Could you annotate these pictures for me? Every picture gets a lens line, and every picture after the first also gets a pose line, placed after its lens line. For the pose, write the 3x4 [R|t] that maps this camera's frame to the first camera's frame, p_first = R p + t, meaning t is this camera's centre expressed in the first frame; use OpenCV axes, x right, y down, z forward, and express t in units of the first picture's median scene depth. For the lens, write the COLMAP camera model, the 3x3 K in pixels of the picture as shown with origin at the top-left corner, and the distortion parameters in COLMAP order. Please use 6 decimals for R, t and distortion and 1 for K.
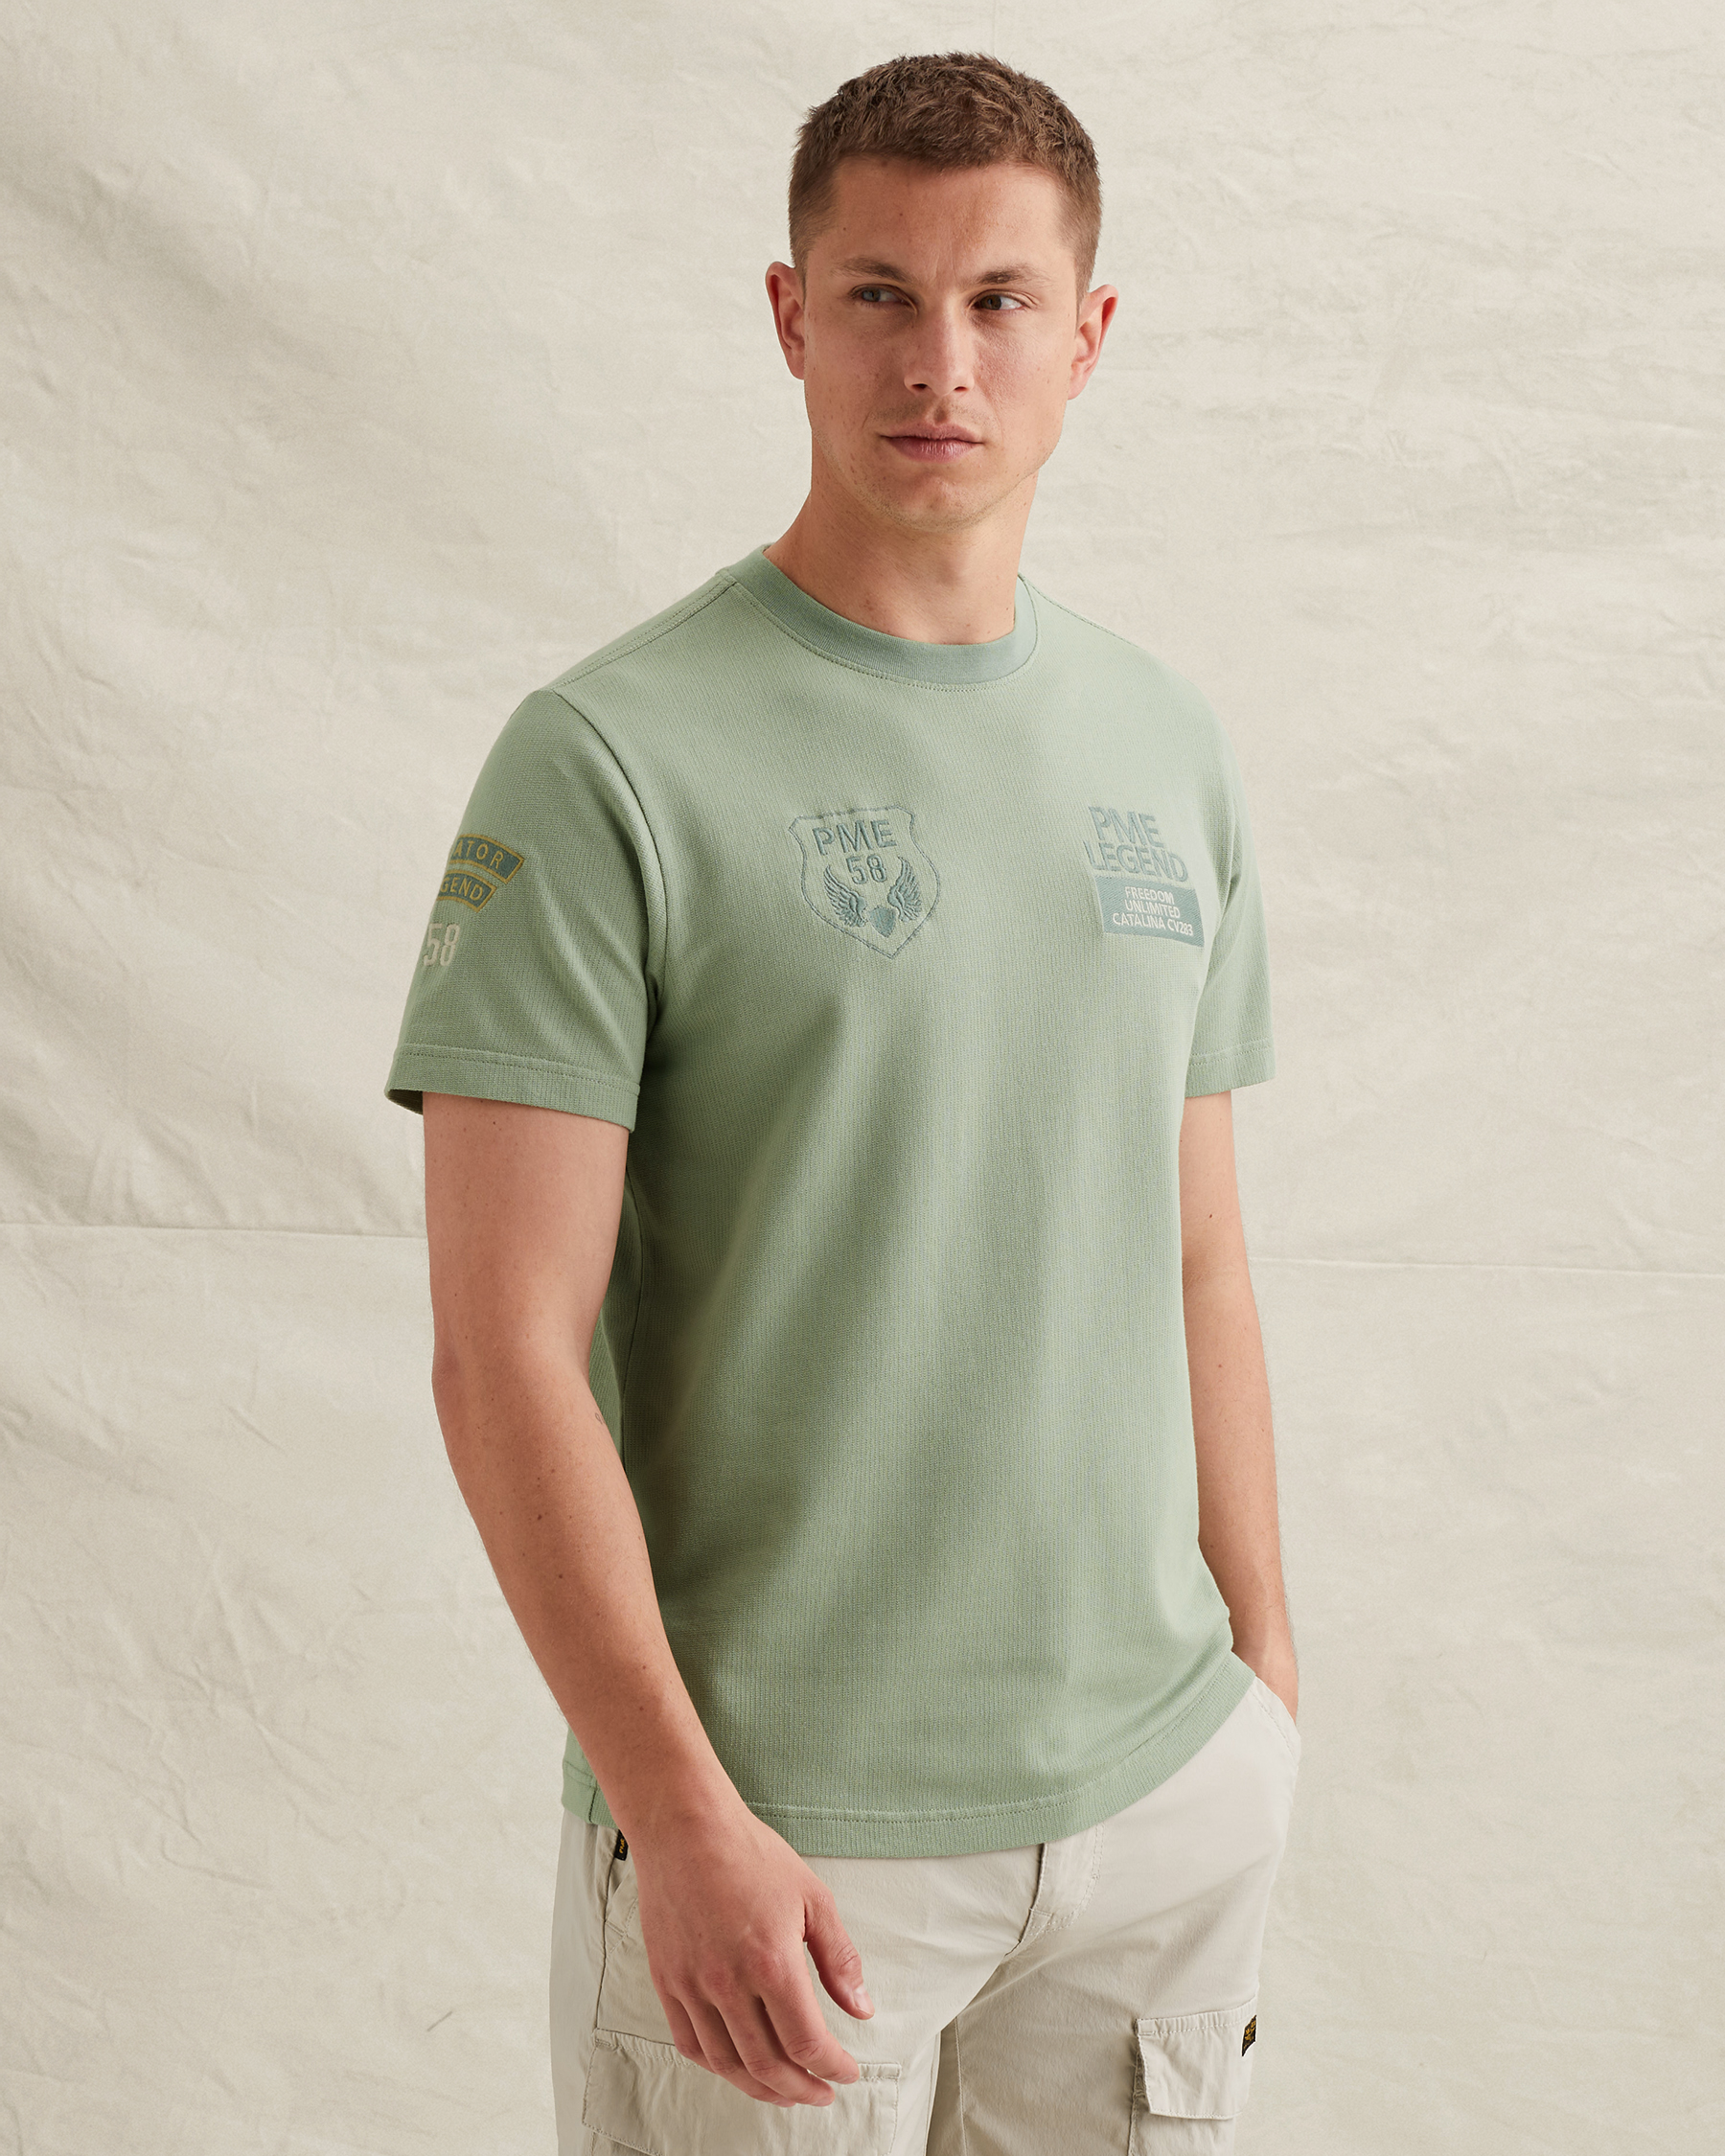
lens RADIAL K [[3795.5, 0, 873.1], [0, 3795.5, 1063.7], [0, 0, 1]] dist [-0.050822, 0.000000]
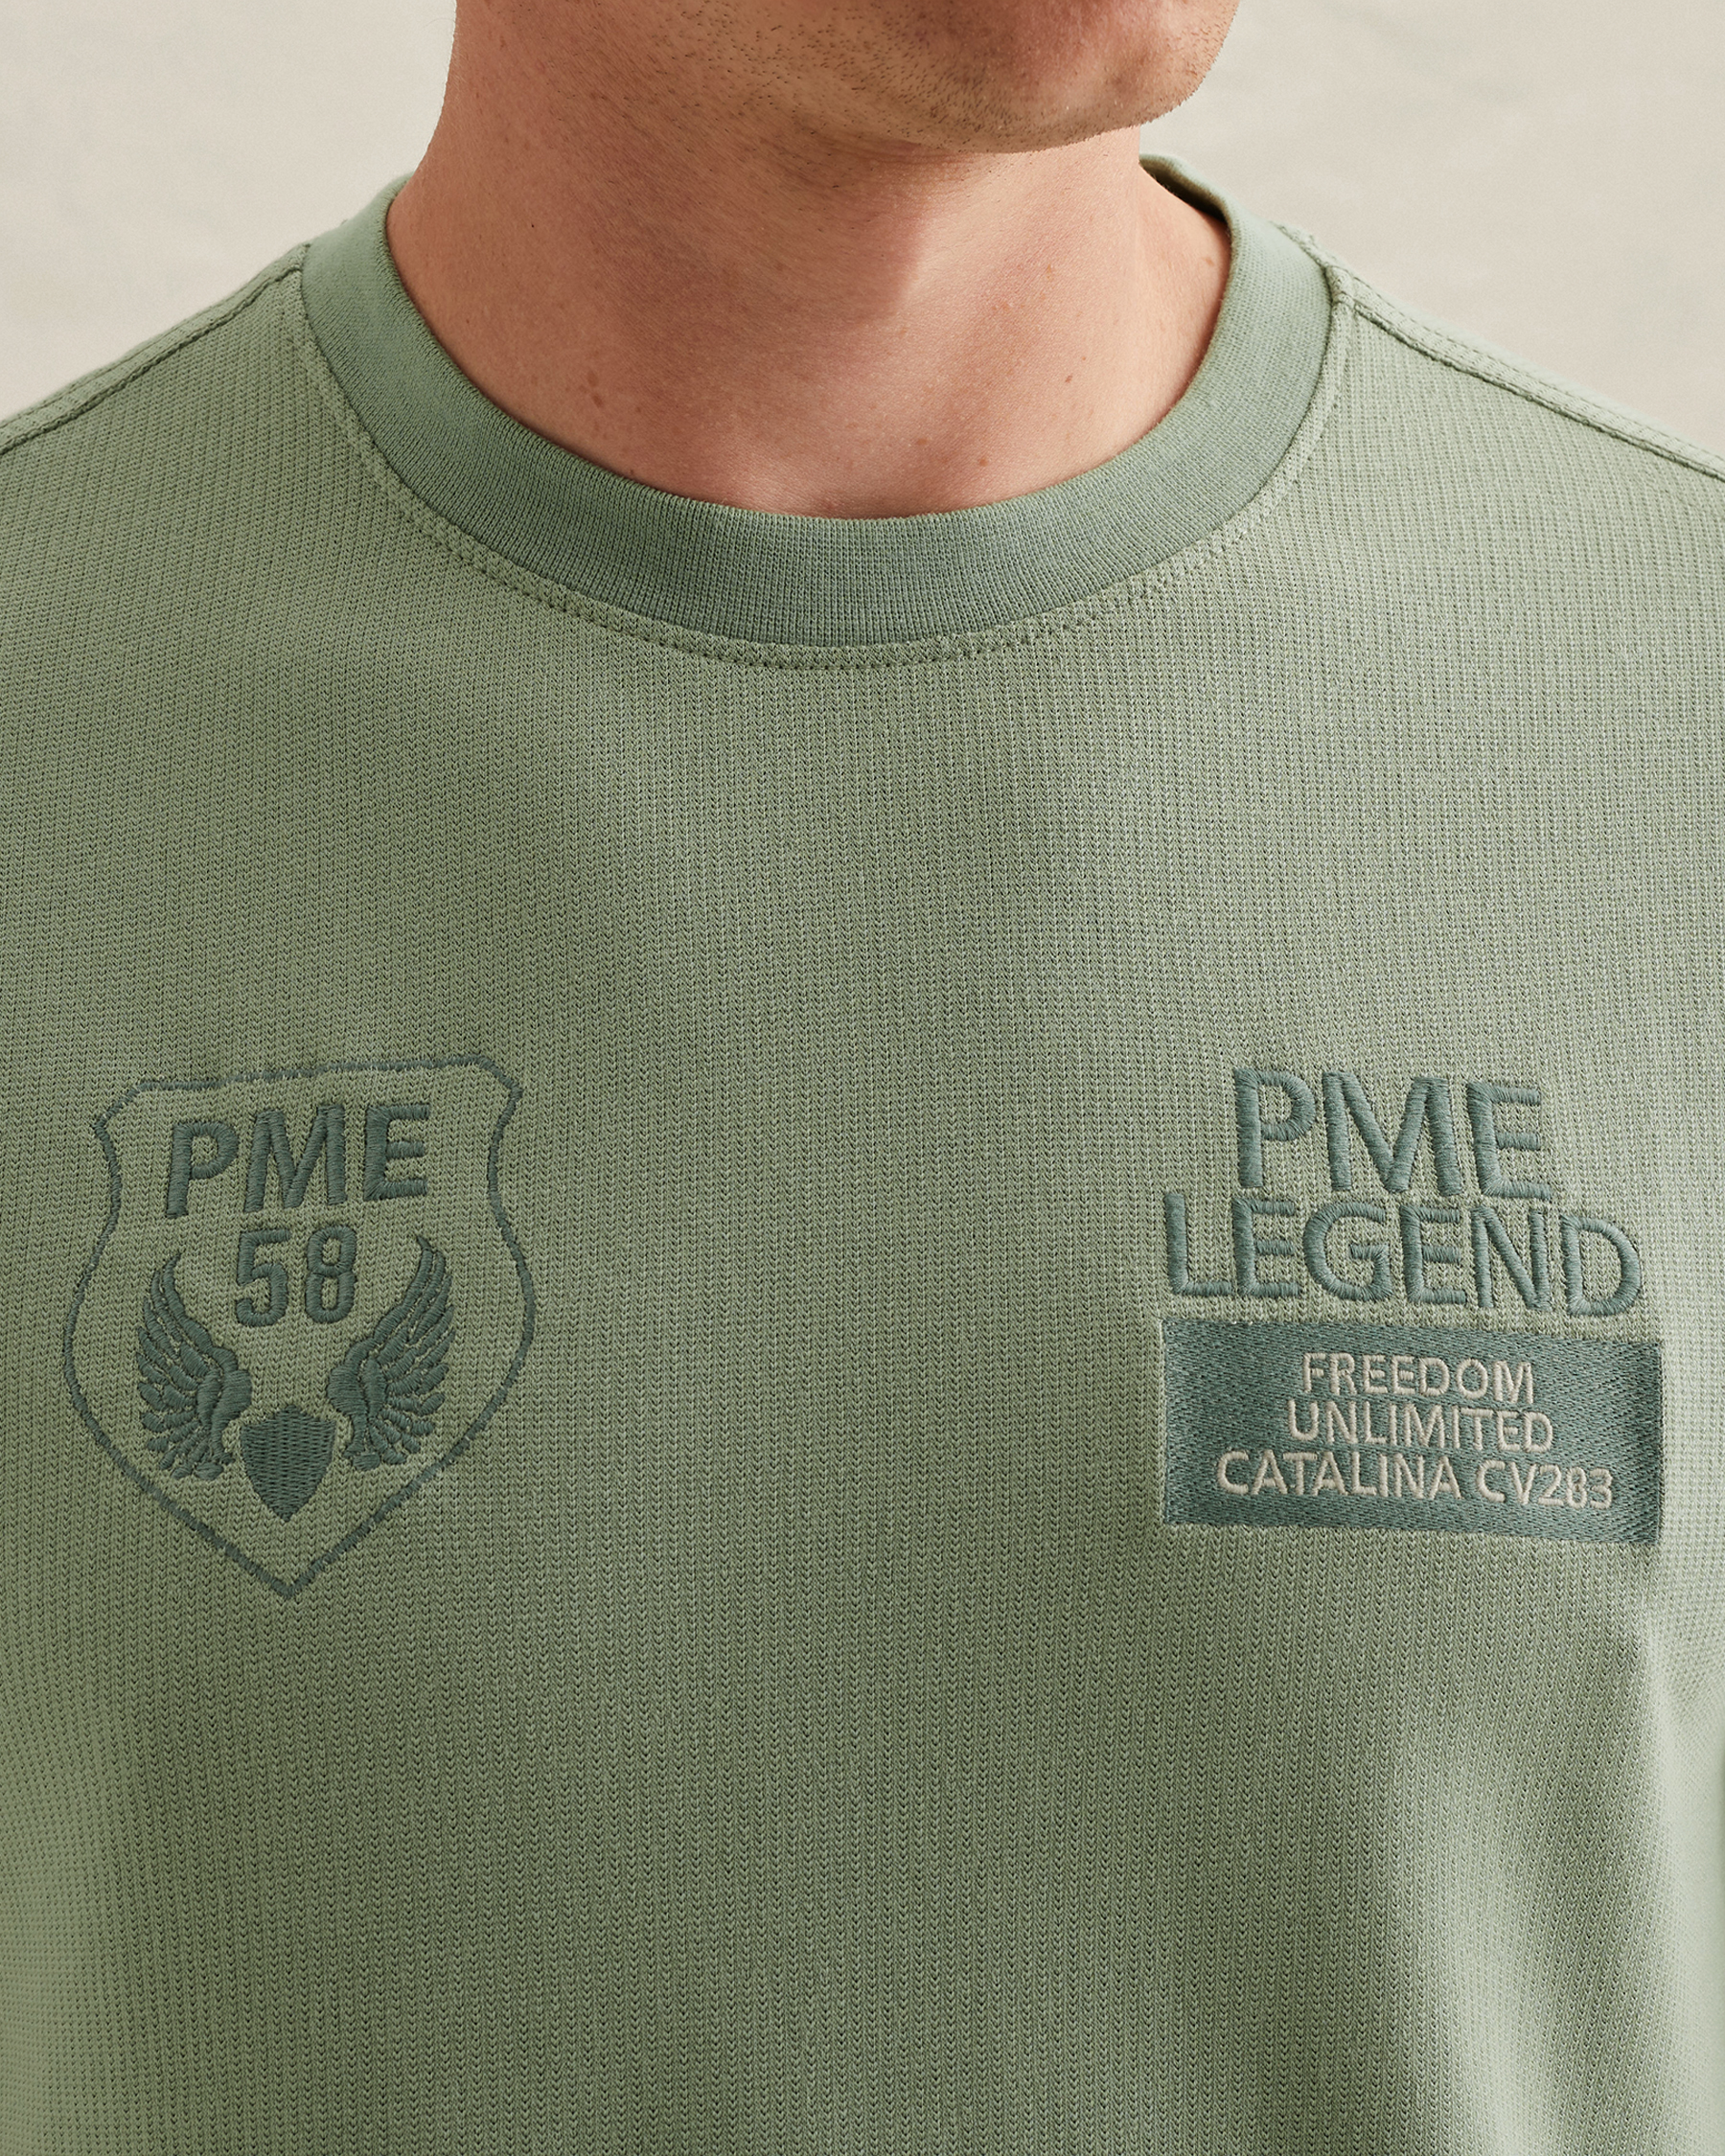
lens RADIAL K [[3795.5, 0, 861.2], [0, 3795.5, 1082.9], [0, 0, 1]] dist [-0.050822, 0.000000]
pose [[0.887296, 0.095176, -0.451273, 0.169110], [-0.055731, 0.993431, 0.099941, -0.096333], [0.457821, -0.063527, 0.886772, 0.729391]]
